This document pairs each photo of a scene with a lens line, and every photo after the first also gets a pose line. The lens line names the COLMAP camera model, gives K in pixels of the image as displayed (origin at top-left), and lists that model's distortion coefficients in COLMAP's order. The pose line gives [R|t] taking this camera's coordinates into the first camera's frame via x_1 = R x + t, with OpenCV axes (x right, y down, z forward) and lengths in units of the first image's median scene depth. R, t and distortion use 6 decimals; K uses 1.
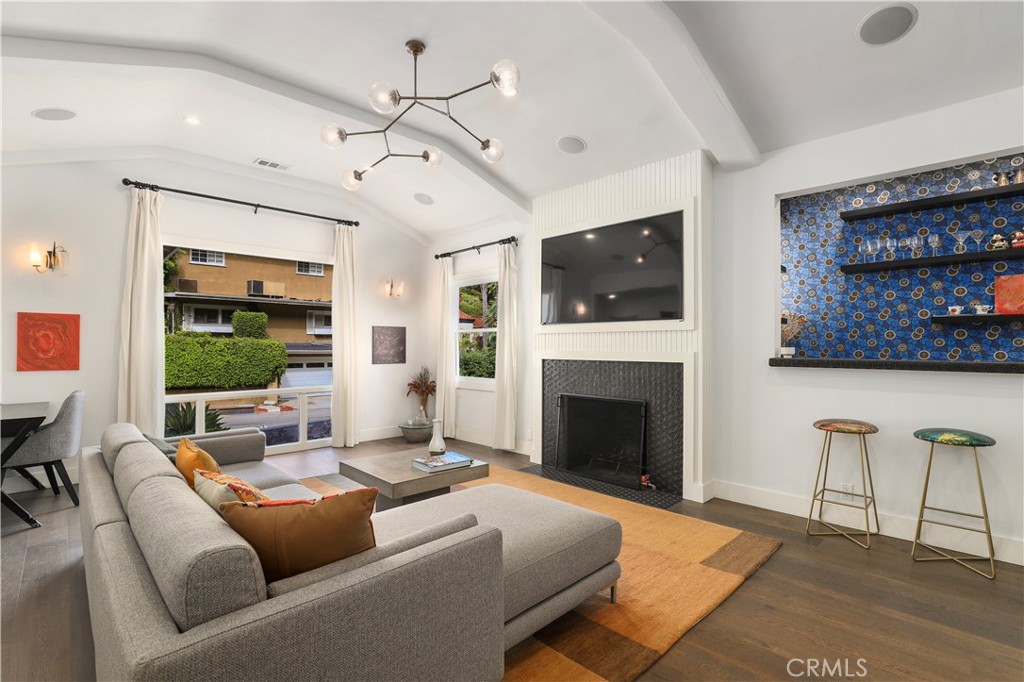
lens RADIAL K [[481.1, 0, 512.0], [0, 481.1, 341.0], [0, 0, 1]] dist [-0.015721, 0.000095]
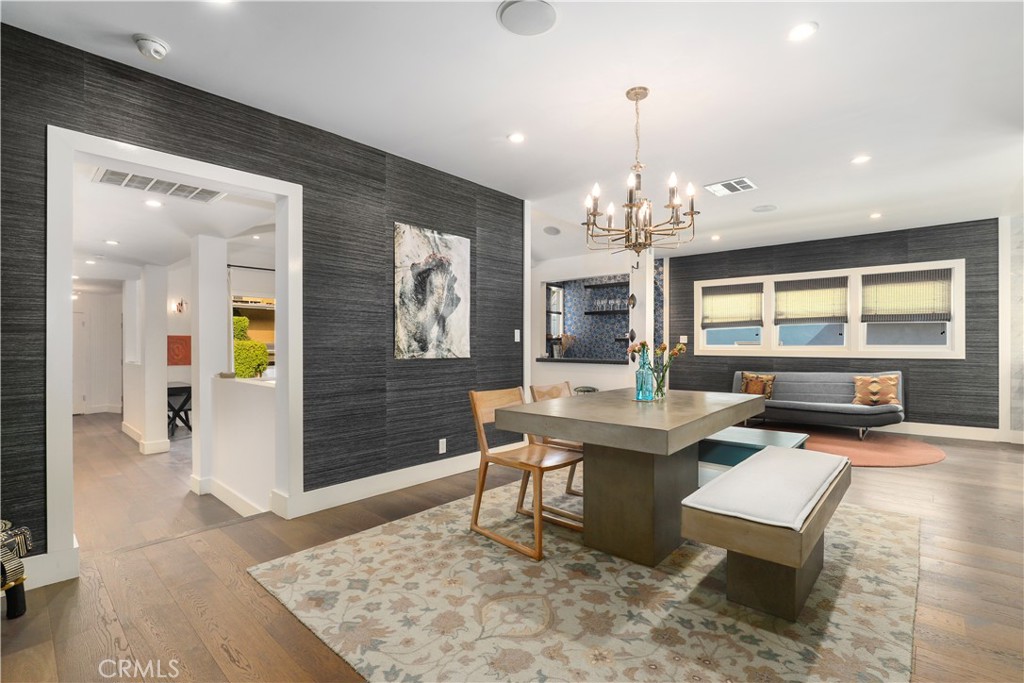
lens RADIAL K [[481.1, 0, 512.0], [0, 481.1, 341.5], [0, 0, 1]] dist [-0.015721, 0.000095]
pose [[0.997990, -0.001975, 0.063337, 0.245613], [0.001534, 0.999974, 0.006999, -0.046783], [-0.063349, -0.006888, 0.997968, -1.022488]]
